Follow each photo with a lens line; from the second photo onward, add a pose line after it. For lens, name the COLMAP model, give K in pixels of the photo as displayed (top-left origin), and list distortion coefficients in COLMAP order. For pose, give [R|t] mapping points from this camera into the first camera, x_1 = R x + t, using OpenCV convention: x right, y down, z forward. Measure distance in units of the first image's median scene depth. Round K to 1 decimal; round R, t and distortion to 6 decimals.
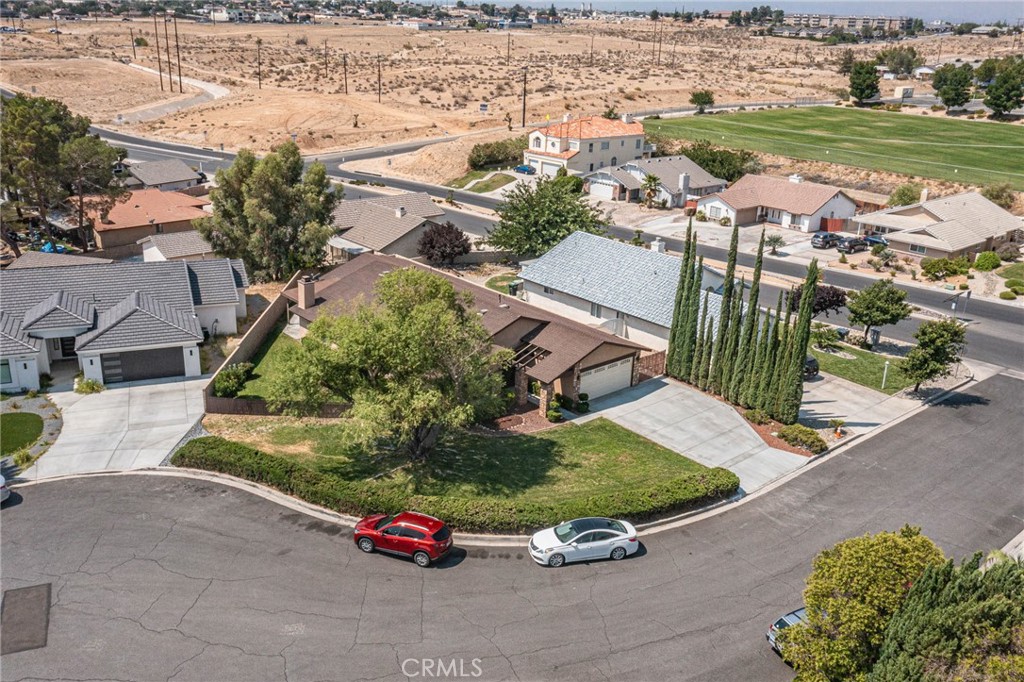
lens RADIAL K [[879.2, 0, 514.3], [0, 879.2, 340.4], [0, 0, 1]] dist [-0.007484, 0.011928]
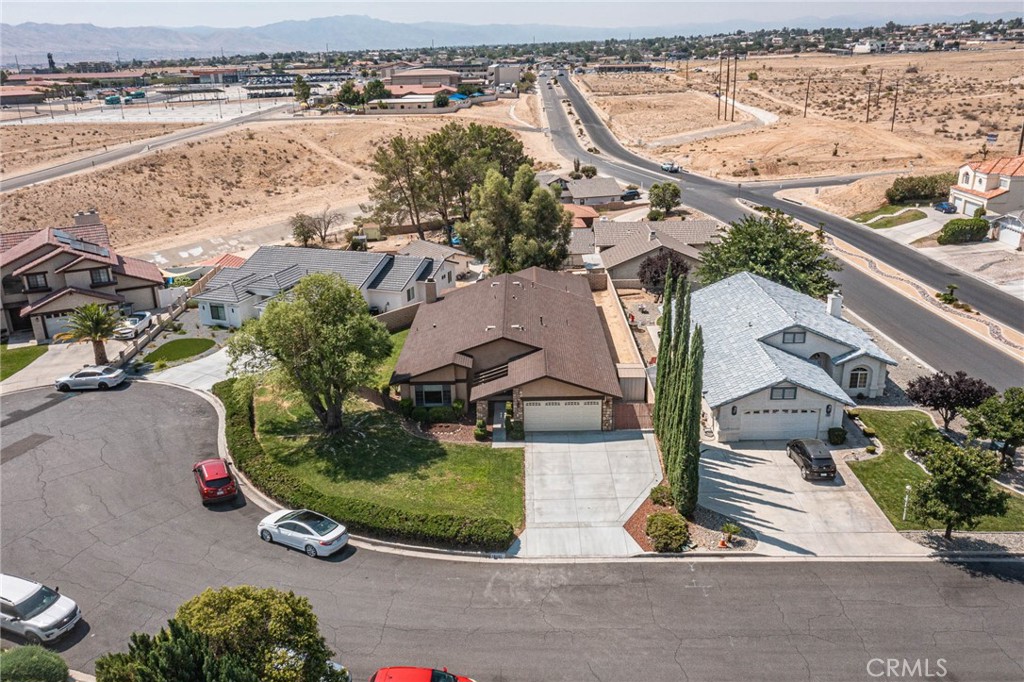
lens RADIAL K [[802.3, 0, 514.6], [0, 802.3, 337.3], [0, 0, 1]] dist [-0.004773, -0.001283]
pose [[0.741289, 0.173476, -0.648380, 0.623722], [-0.179964, 0.982021, 0.056992, -0.082239], [0.646609, 0.074438, 0.759181, 0.269225]]
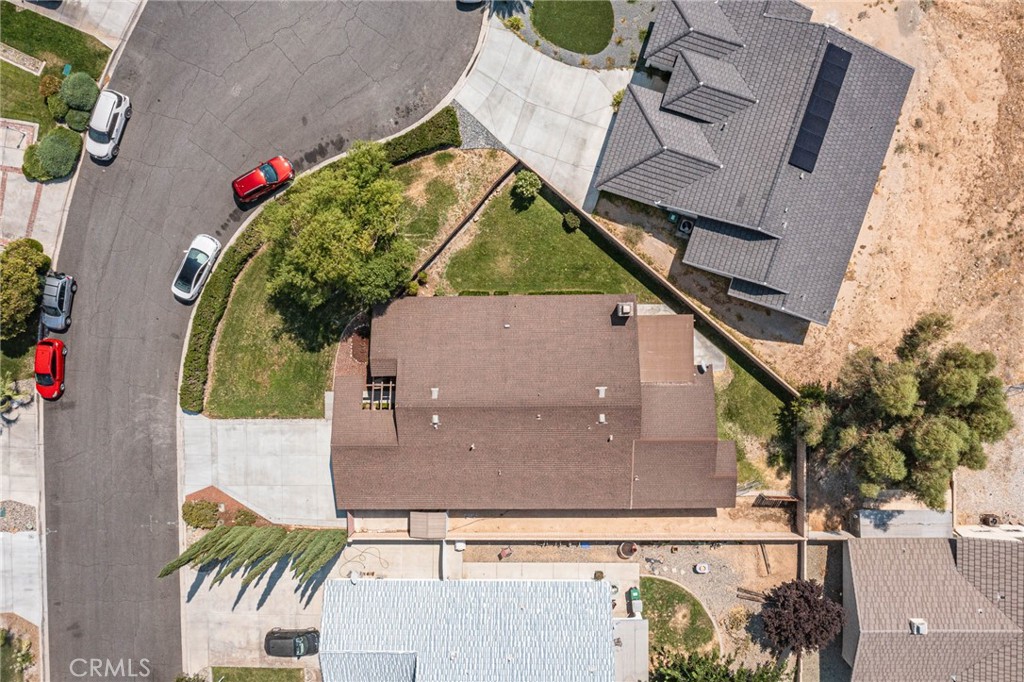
lens RADIAL K [[789.6, 0, 511.4], [0, 789.6, 337.2], [0, 0, 1]] dist [-0.009895, 0.000094]
pose [[-0.656902, 0.753976, 0.000032, -0.142465], [-0.246197, -0.214539, 0.945177, -0.920380], [0.712647, 0.620881, 0.326558, 0.712638]]
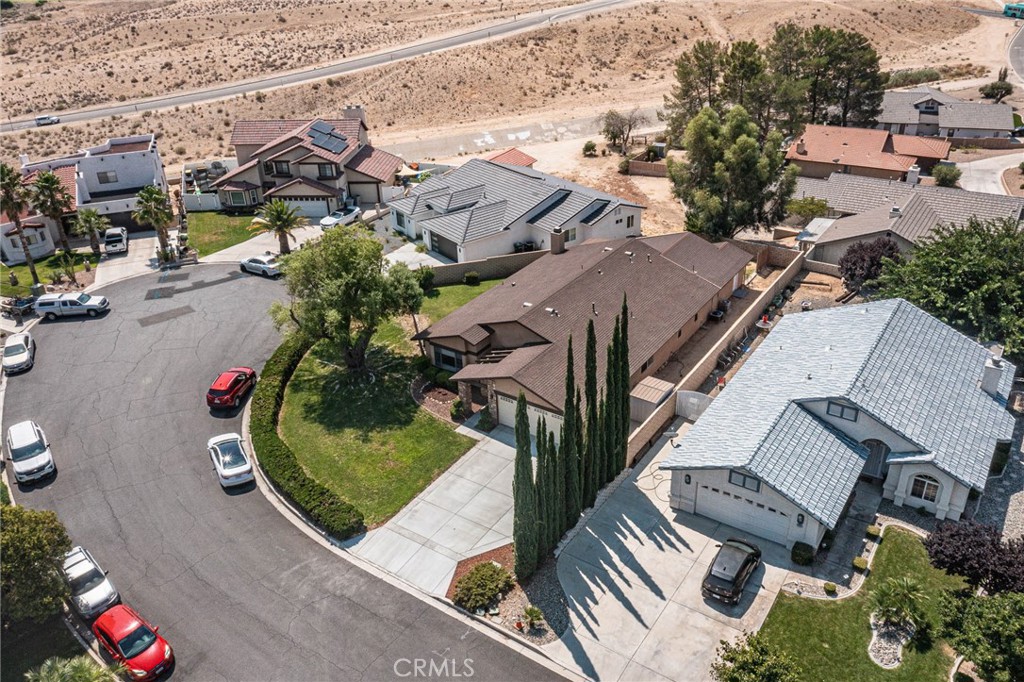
lens RADIAL K [[797.9, 0, 516.3], [0, 797.9, 345.1], [0, 0, 1]] dist [-0.007979, 0.002718]
pose [[0.247104, 0.424701, -0.870958, 0.789516], [-0.286200, 0.890720, 0.353138, -0.314674], [0.925759, 0.162007, 0.341650, 0.671780]]
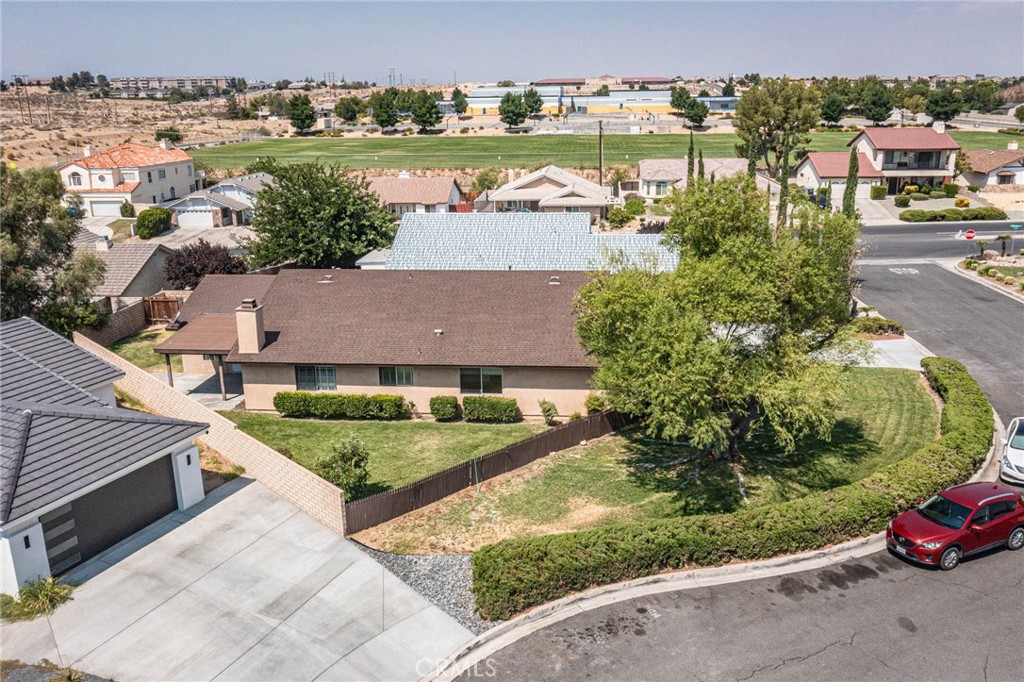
lens RADIAL K [[825.8, 0, 515.1], [0, 825.8, 341.9], [0, 0, 1]] dist [-0.007974, 0.005310]
pose [[0.730494, -0.235238, 0.641125, -0.515392], [0.268487, 0.962131, 0.047107, -0.023718], [-0.627927, 0.137723, 0.765989, 0.490171]]
